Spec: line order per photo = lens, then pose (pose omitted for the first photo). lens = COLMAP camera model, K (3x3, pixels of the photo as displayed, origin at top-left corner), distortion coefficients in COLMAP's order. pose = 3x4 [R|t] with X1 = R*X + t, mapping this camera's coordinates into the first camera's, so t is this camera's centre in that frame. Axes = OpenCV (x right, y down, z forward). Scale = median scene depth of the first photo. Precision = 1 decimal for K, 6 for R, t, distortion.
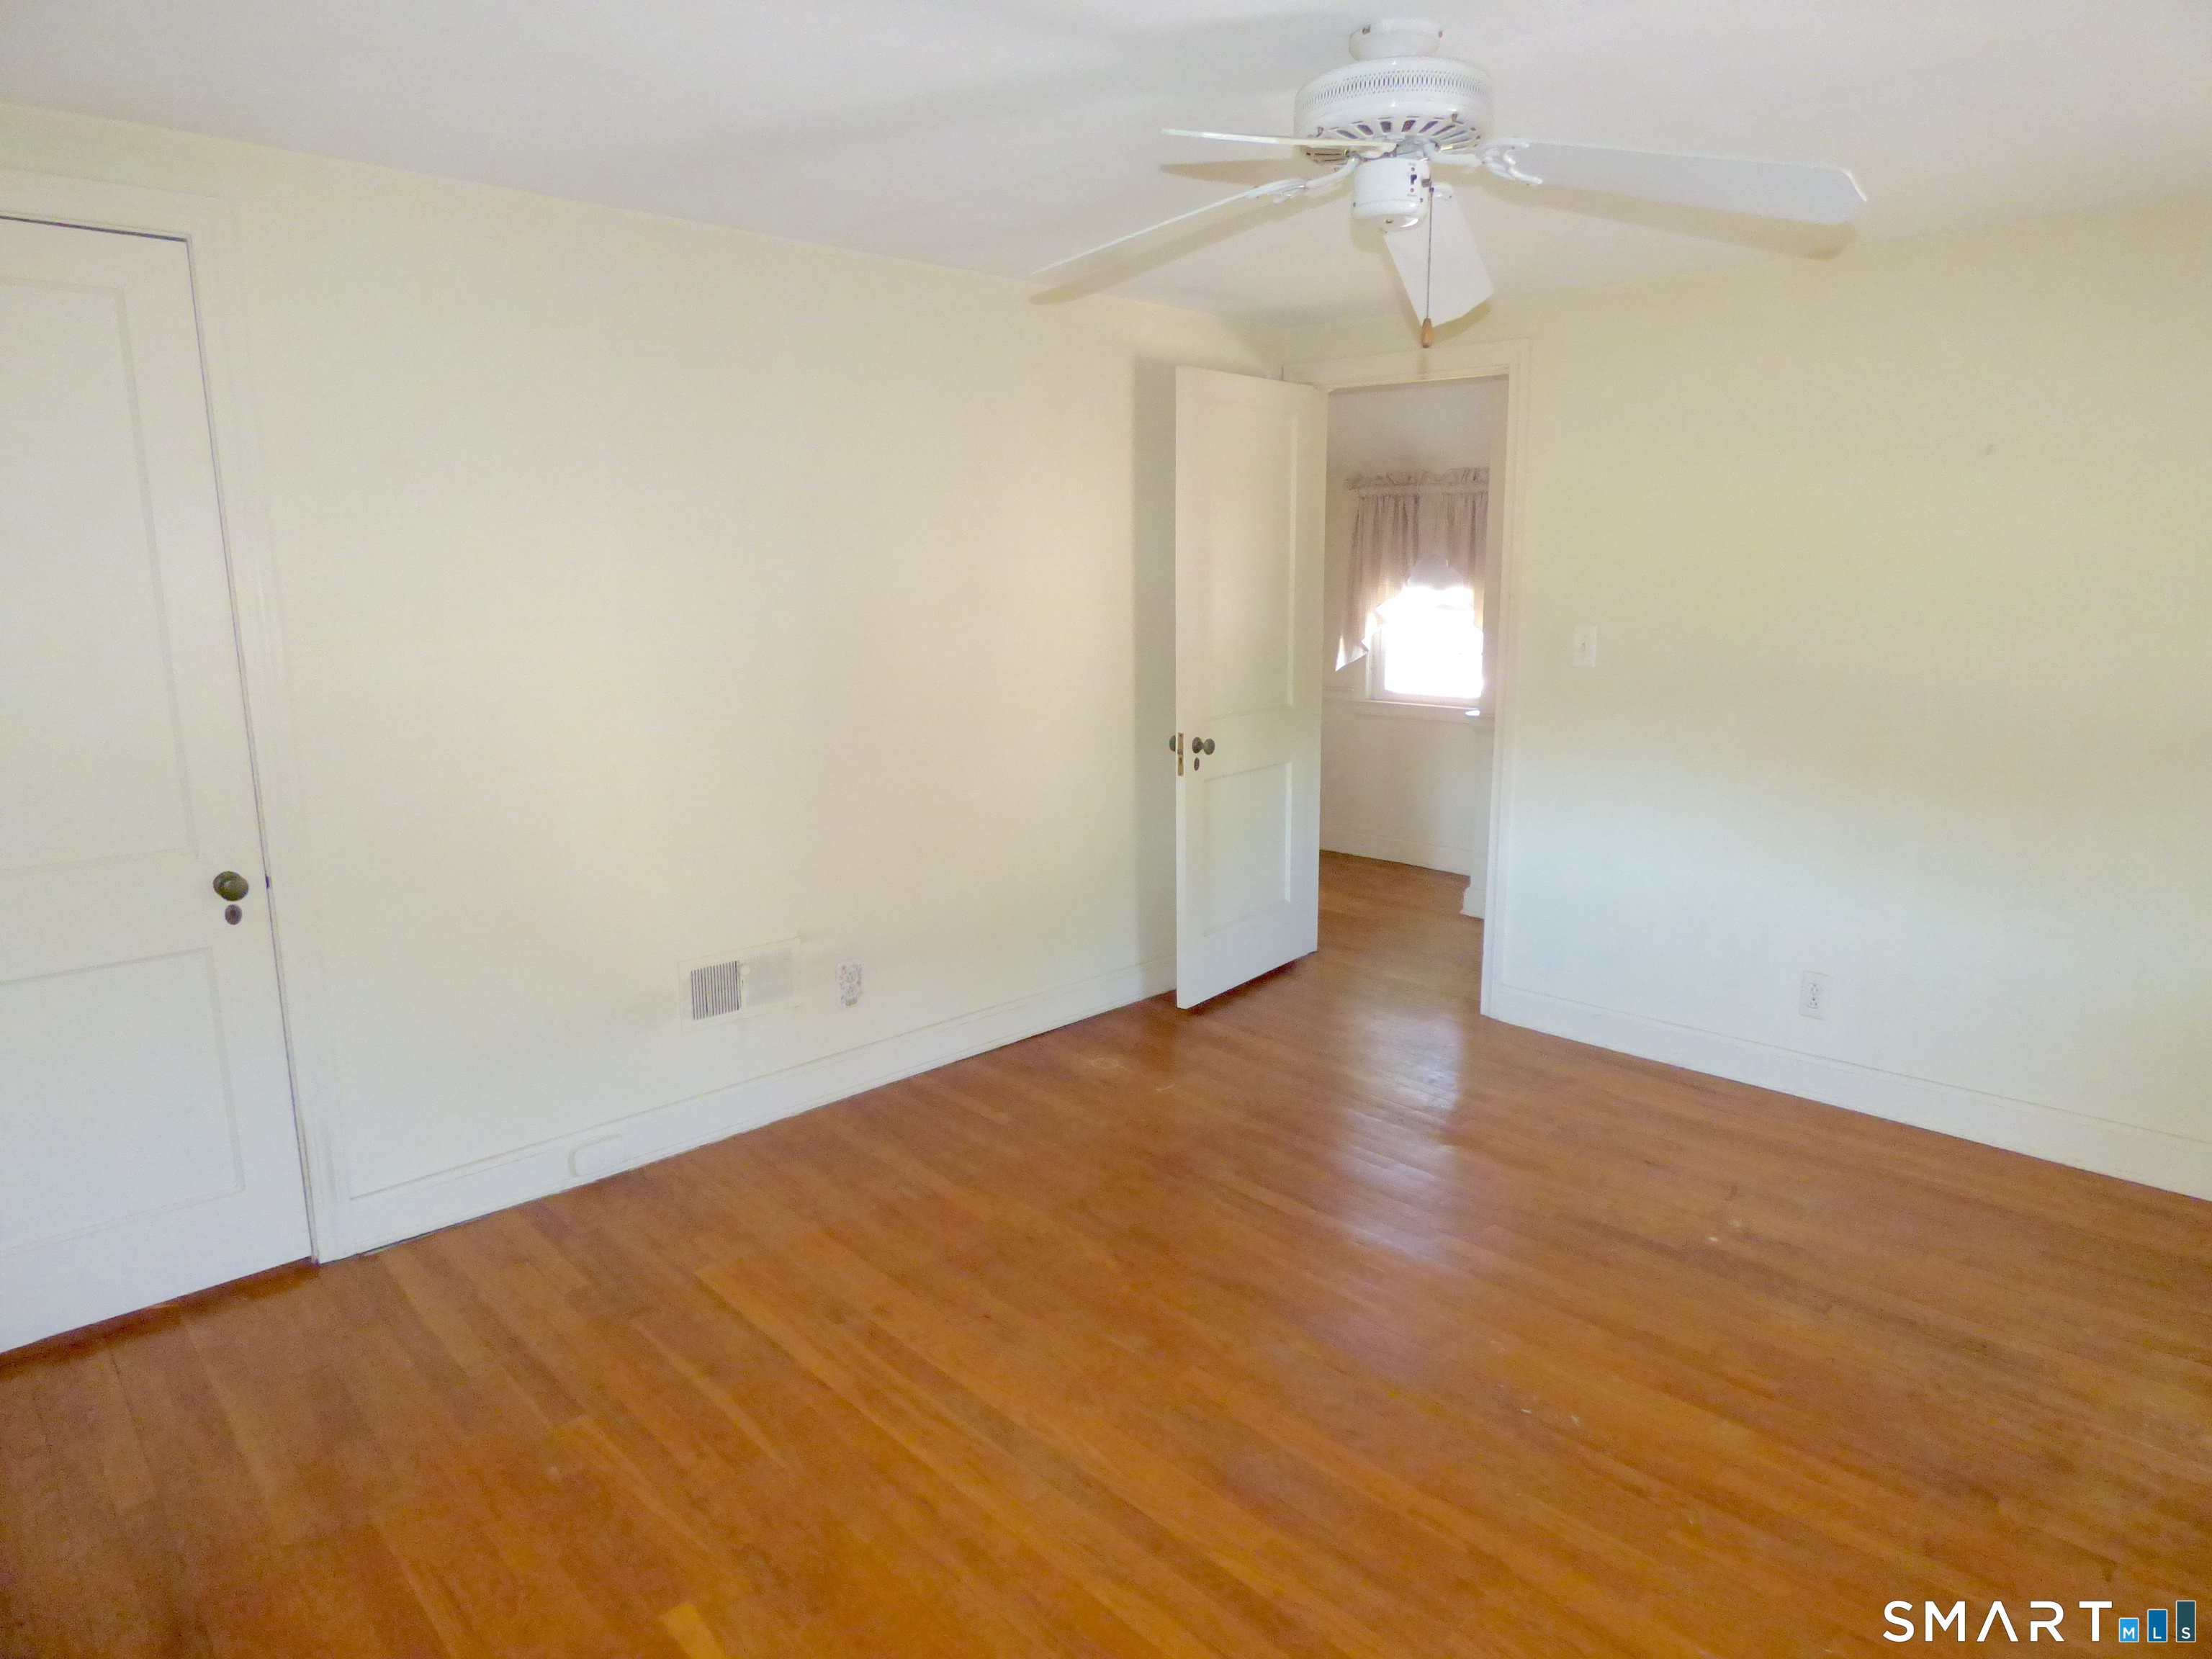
lens RADIAL K [[1317.6, 0, 1106.0], [0, 1317.6, 829.5], [0, 0, 1]] dist [-0.014593, 0.000086]
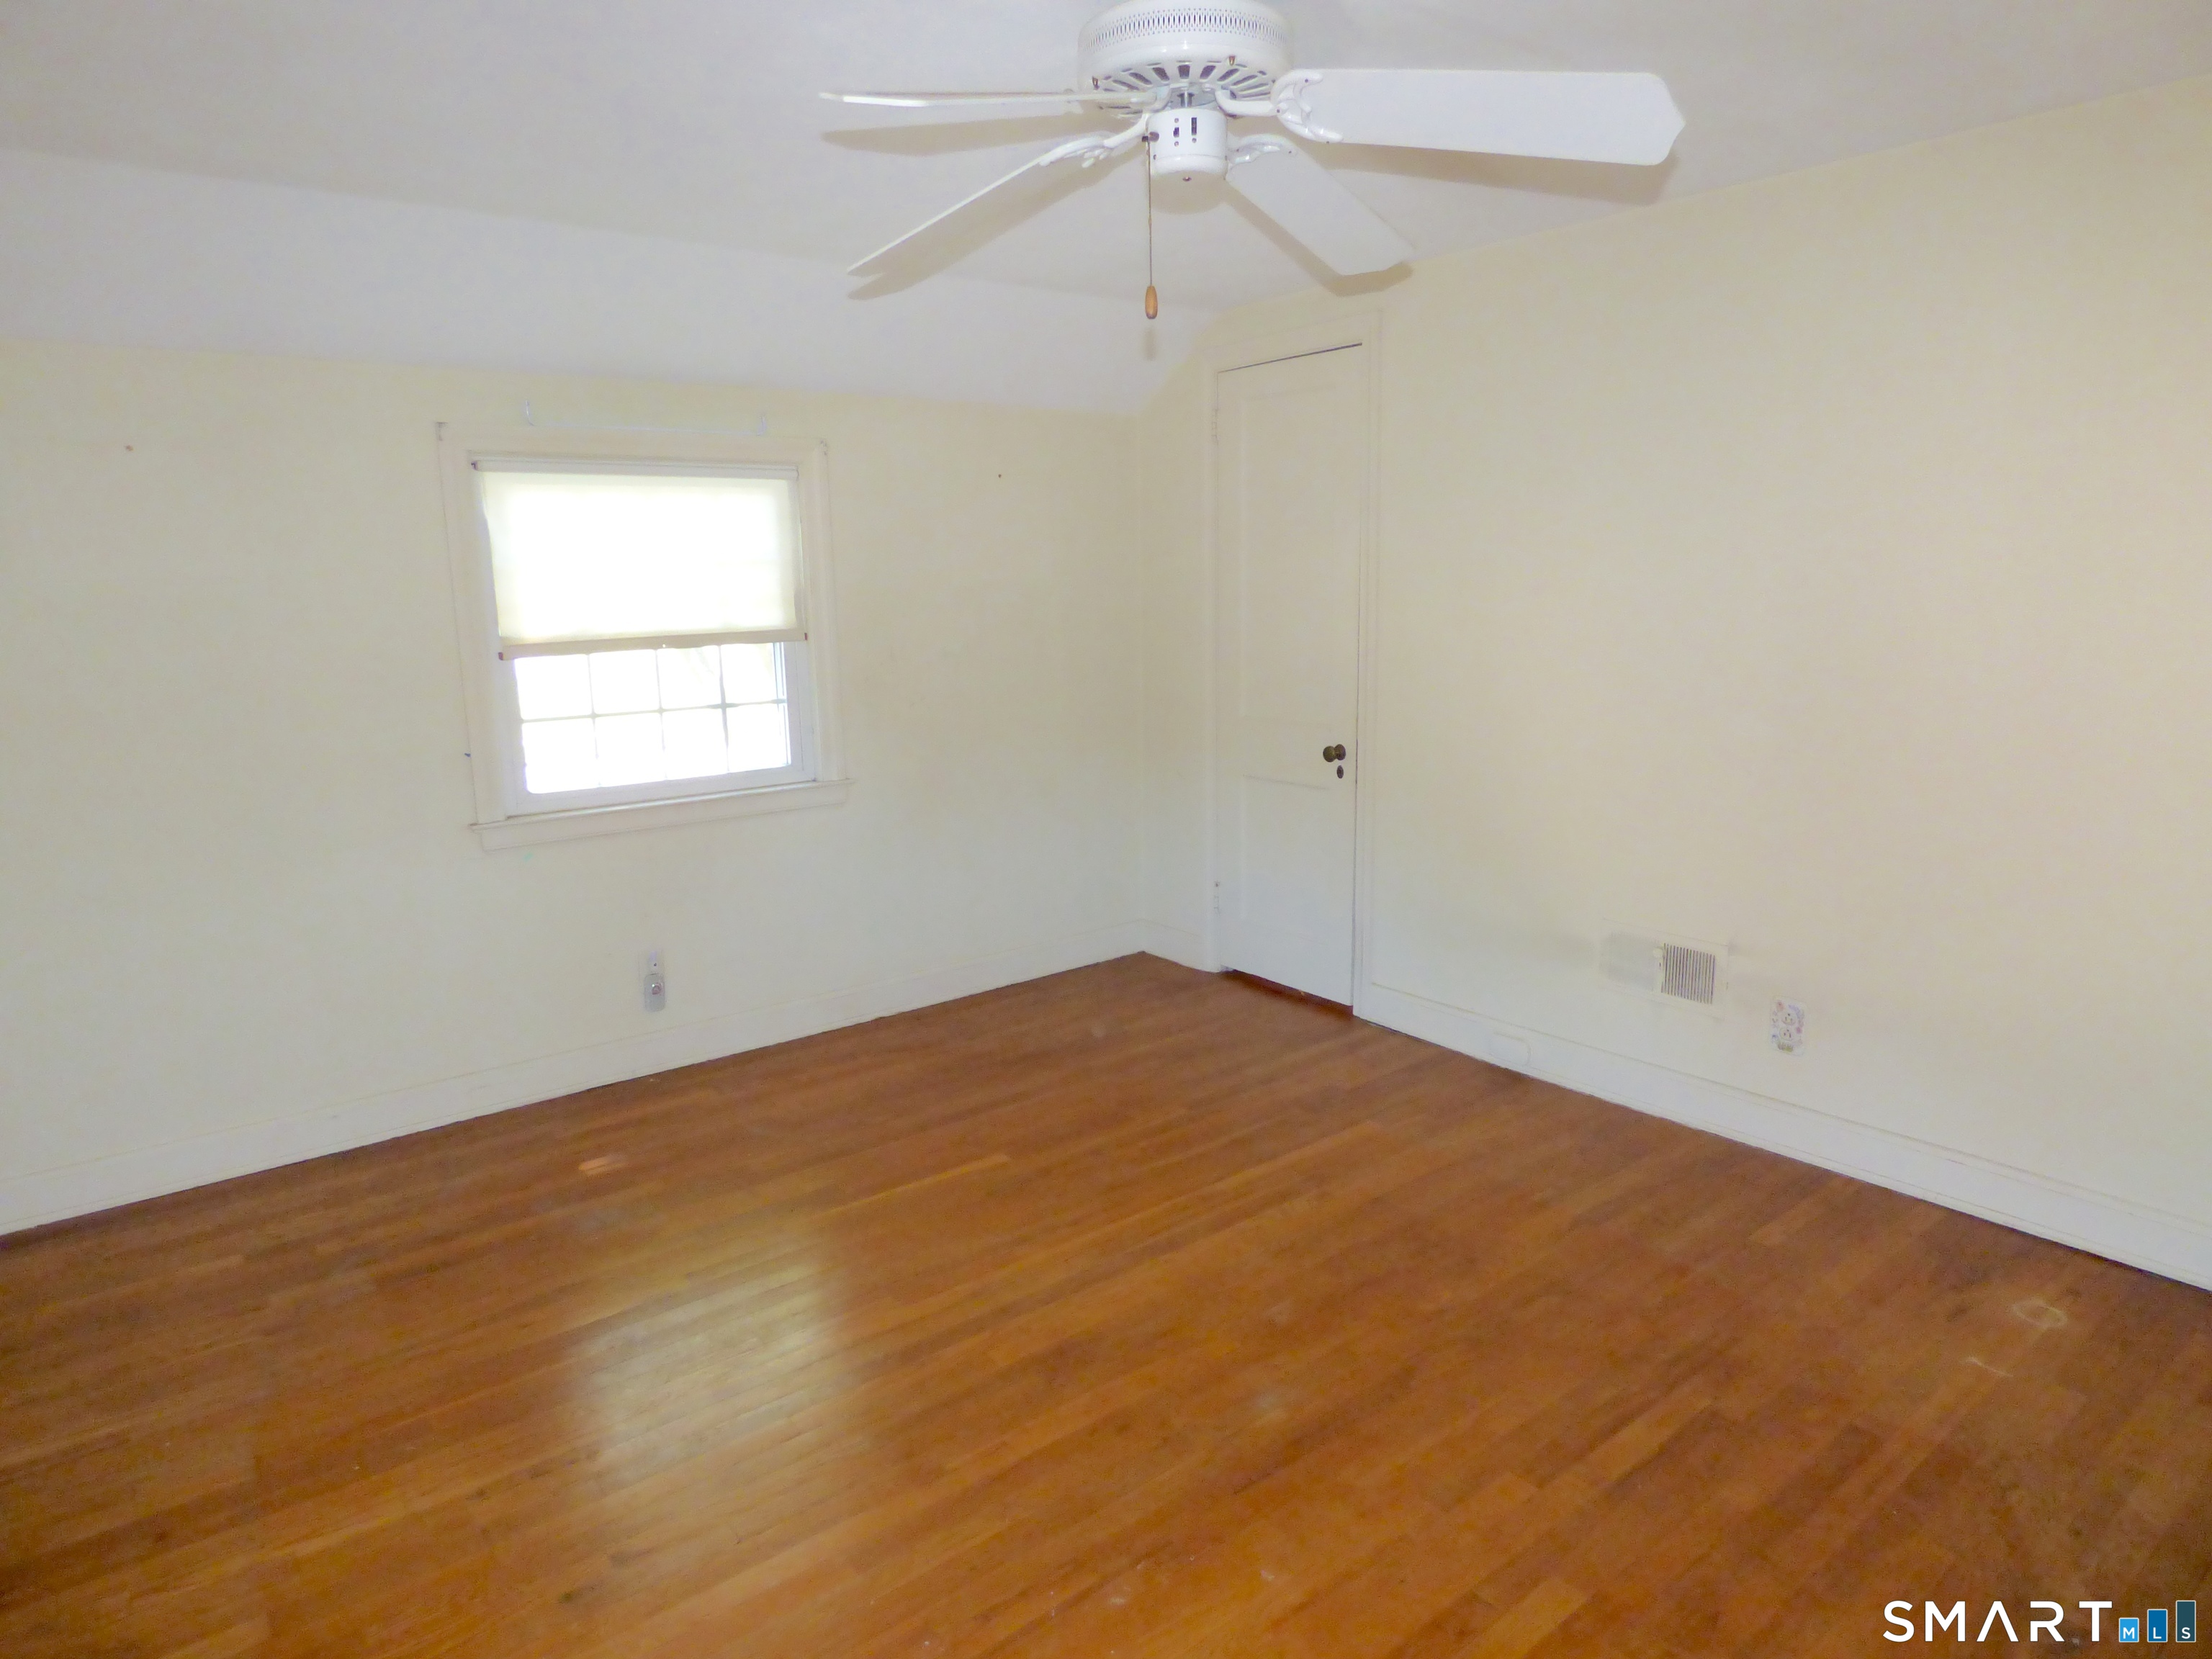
lens RADIAL K [[1302.1, 0, 1111.6], [0, 1302.1, 848.0], [0, 0, 1]] dist [-0.002721, -0.000229]
pose [[-0.091779, 0.215924, -0.972087, 0.824827], [-0.169383, 0.958595, 0.228920, -0.144827], [0.981268, 0.185665, -0.051405, 0.755998]]
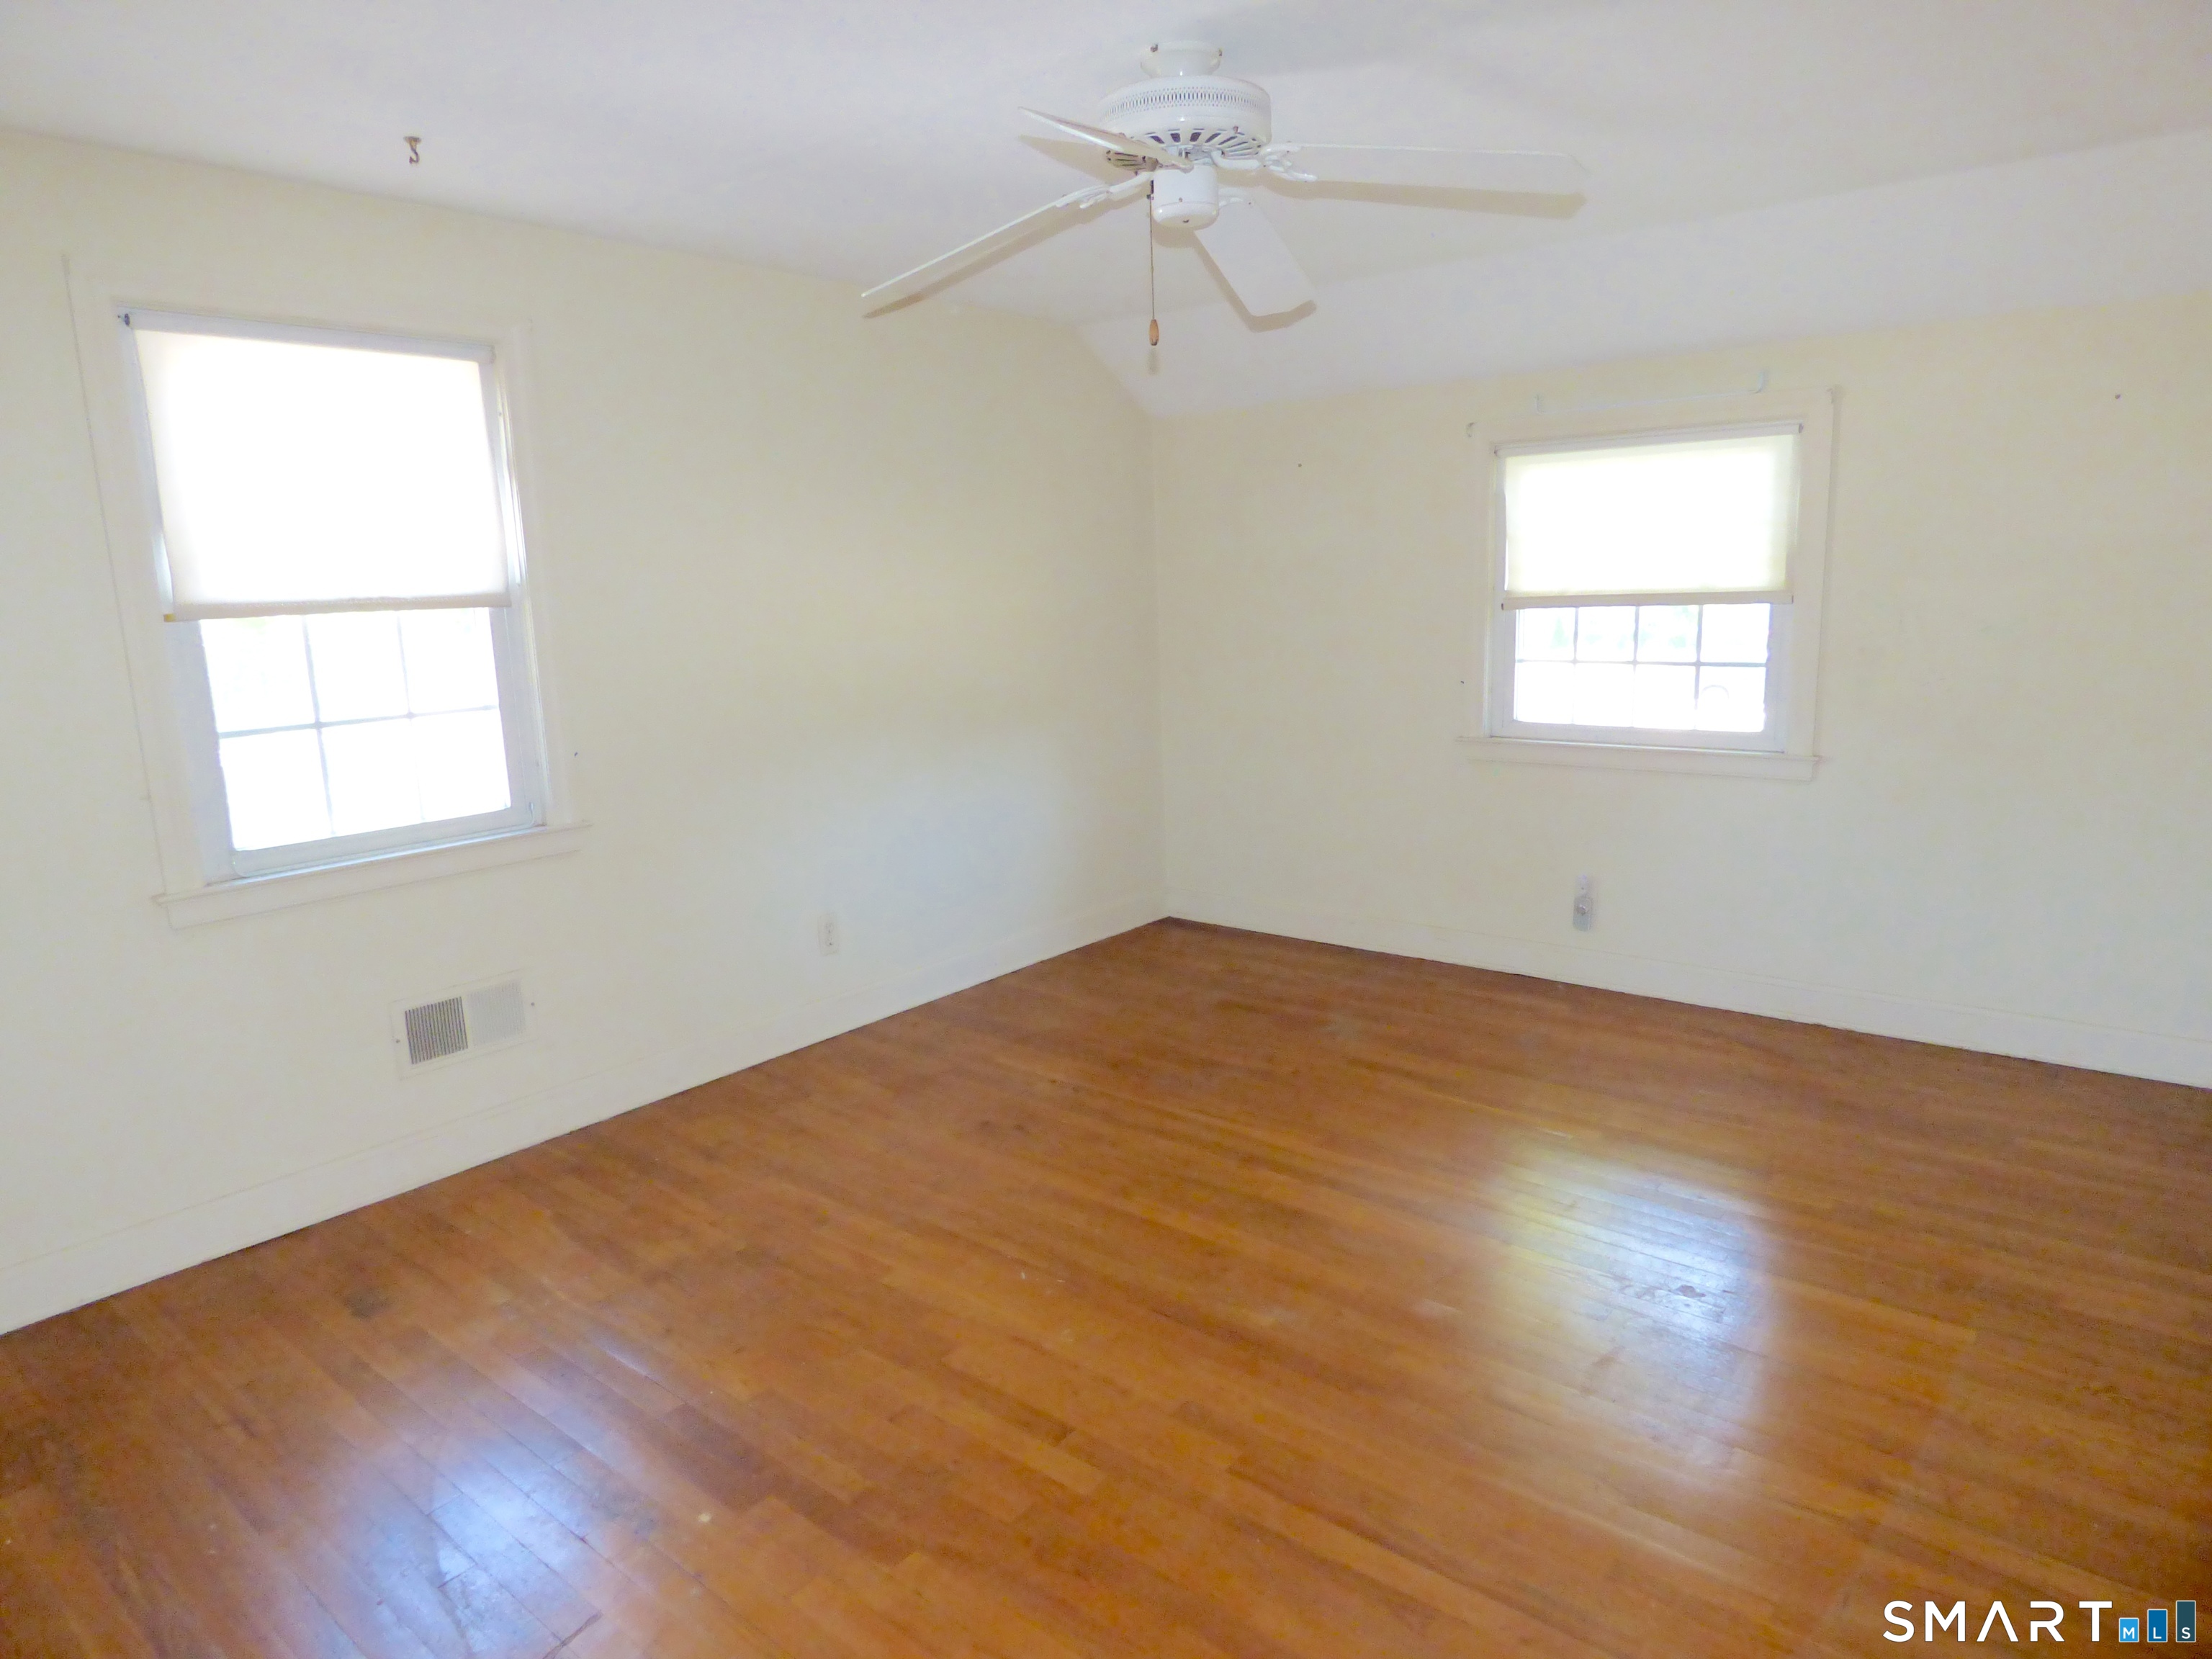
lens RADIAL K [[1317.6, 0, 1106.0], [0, 1317.6, 829.5], [0, 0, 1]] dist [-0.014593, 0.000086]
pose [[-0.992088, 0.066191, -0.106675, 0.301558], [0.022306, 0.929132, 0.369075, -0.274716], [0.123544, 0.363775, -0.923257, 1.541306]]
